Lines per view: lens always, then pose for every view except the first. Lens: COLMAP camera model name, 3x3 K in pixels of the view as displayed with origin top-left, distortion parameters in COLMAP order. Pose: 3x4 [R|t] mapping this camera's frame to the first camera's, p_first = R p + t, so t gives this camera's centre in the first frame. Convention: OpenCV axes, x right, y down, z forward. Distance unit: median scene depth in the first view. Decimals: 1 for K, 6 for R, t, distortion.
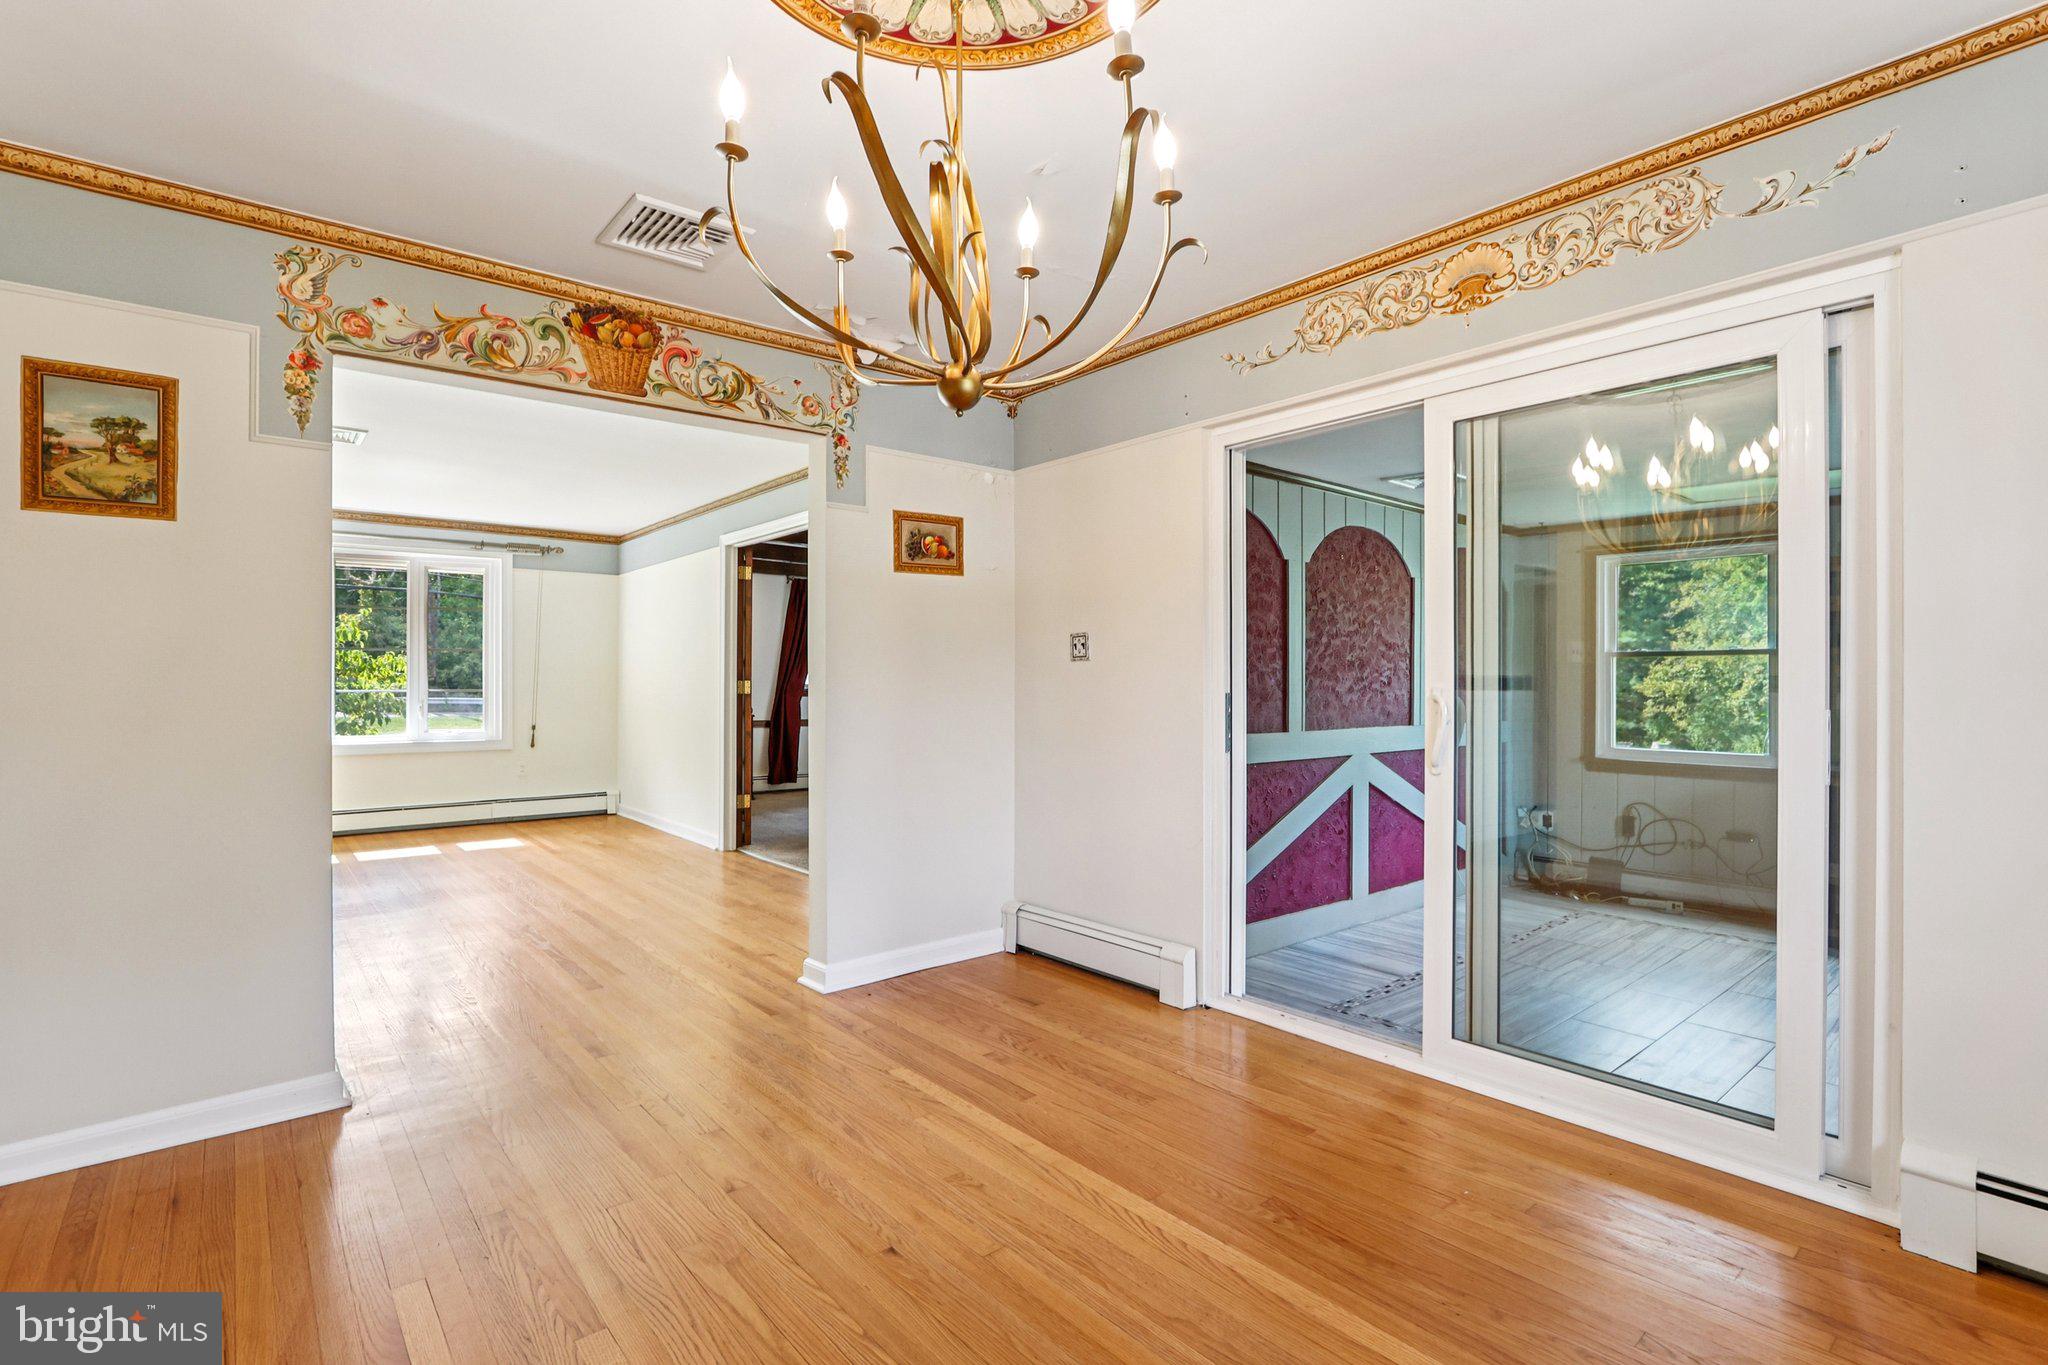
lens RADIAL K [[967.4, 0, 1022.3], [0, 967.4, 679.7], [0, 0, 1]] dist [-0.015248, -0.001364]
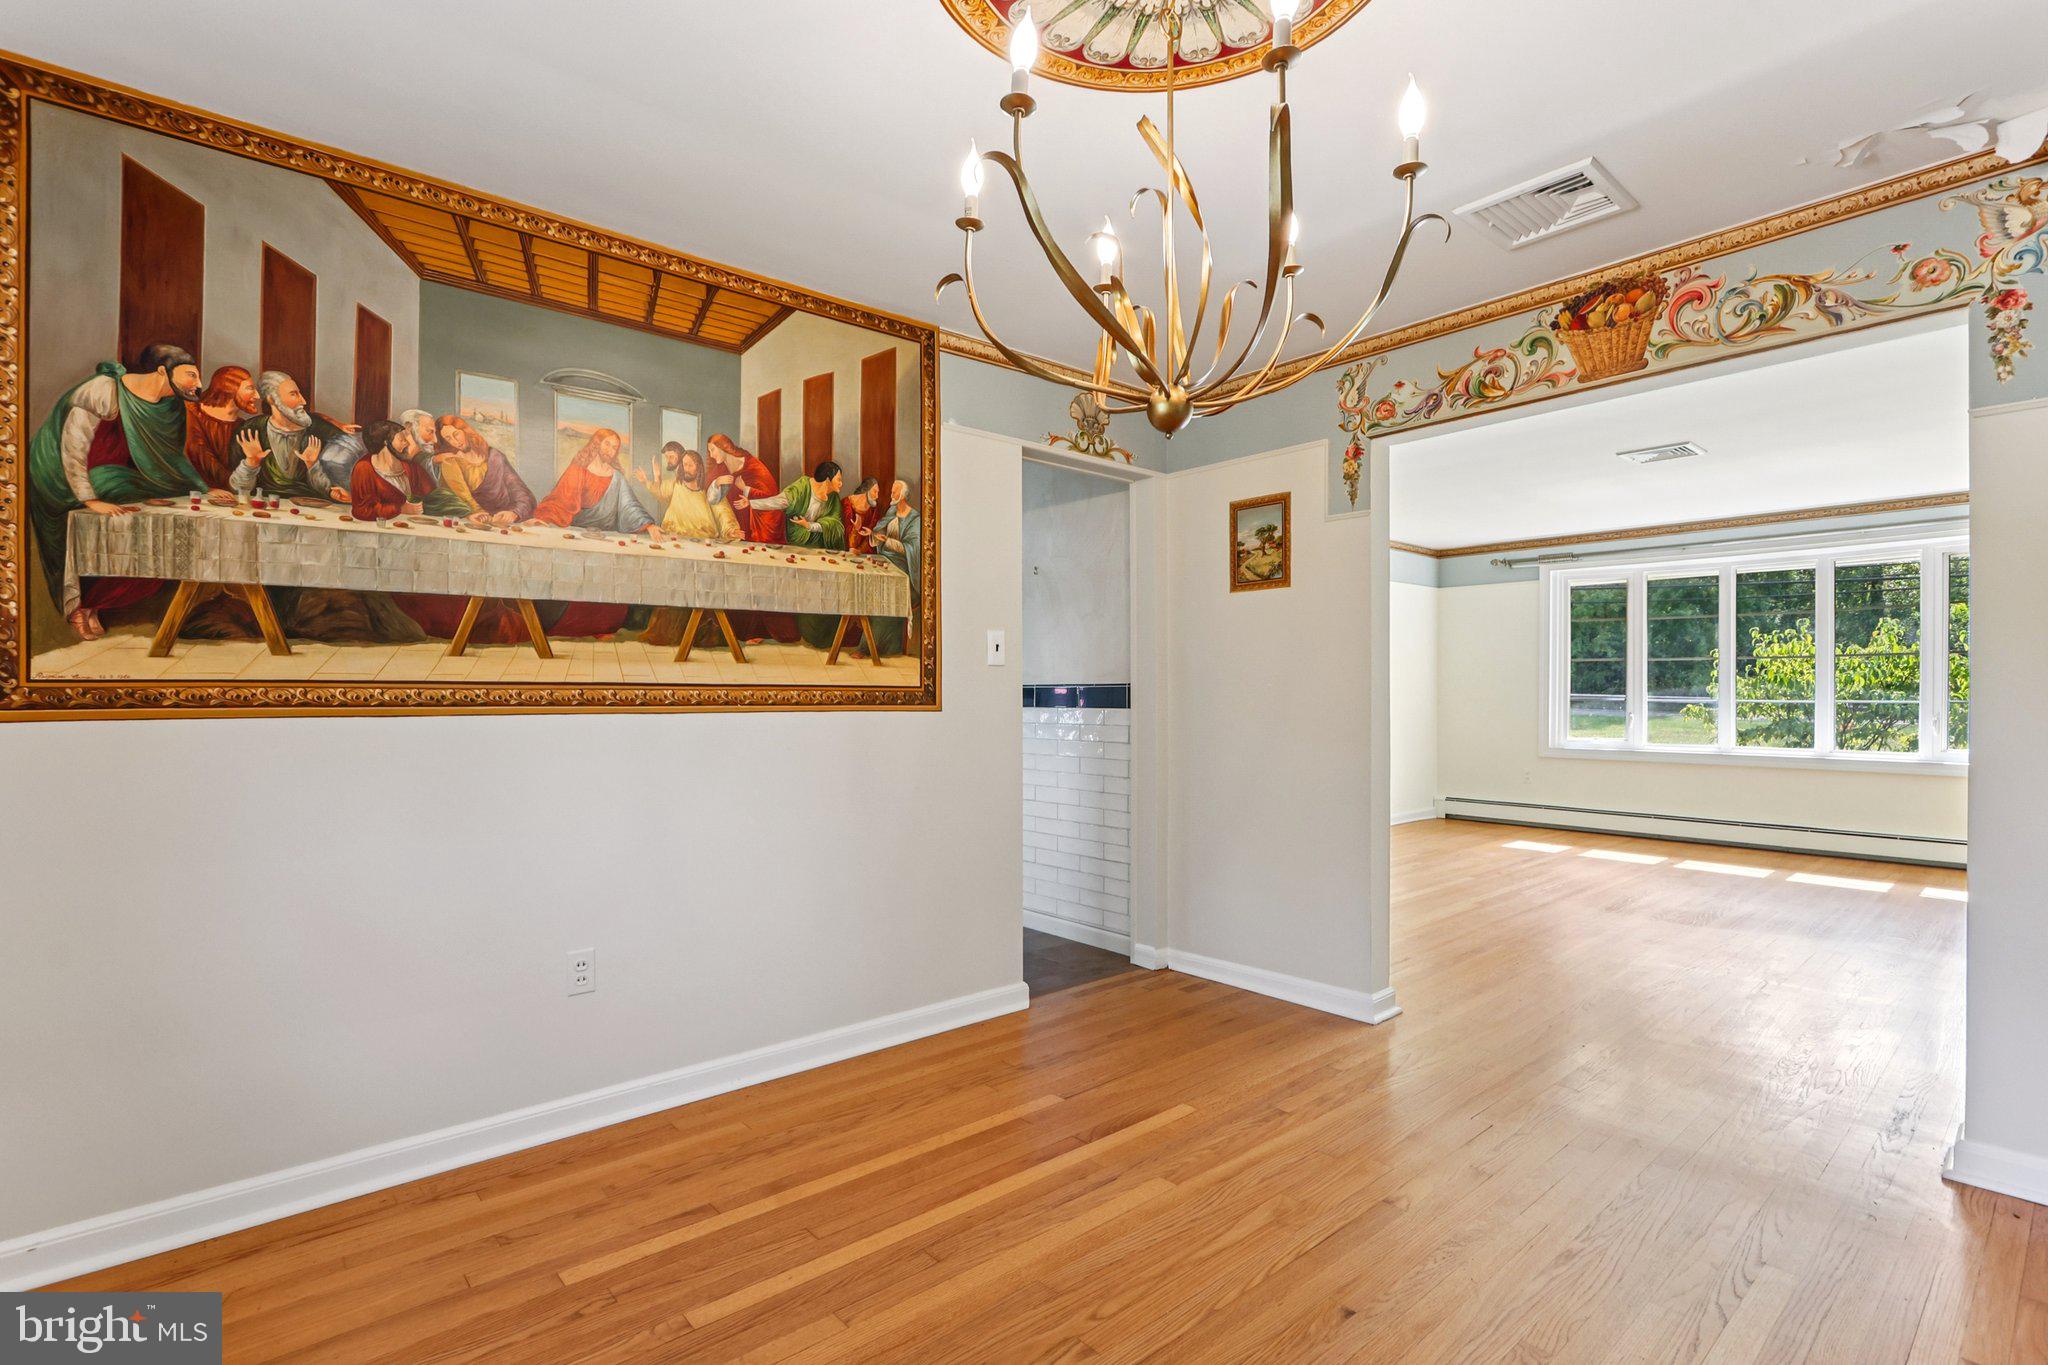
lens RADIAL K [[967.4, 0, 1010.6], [0, 967.4, 699.4], [0, 0, 1]] dist [-0.015248, -0.001364]
pose [[0.005287, 0.005324, -0.999972, 0.529796], [0.005085, 0.999973, 0.005350, 0.000719], [0.999973, -0.005113, 0.005260, 0.461075]]
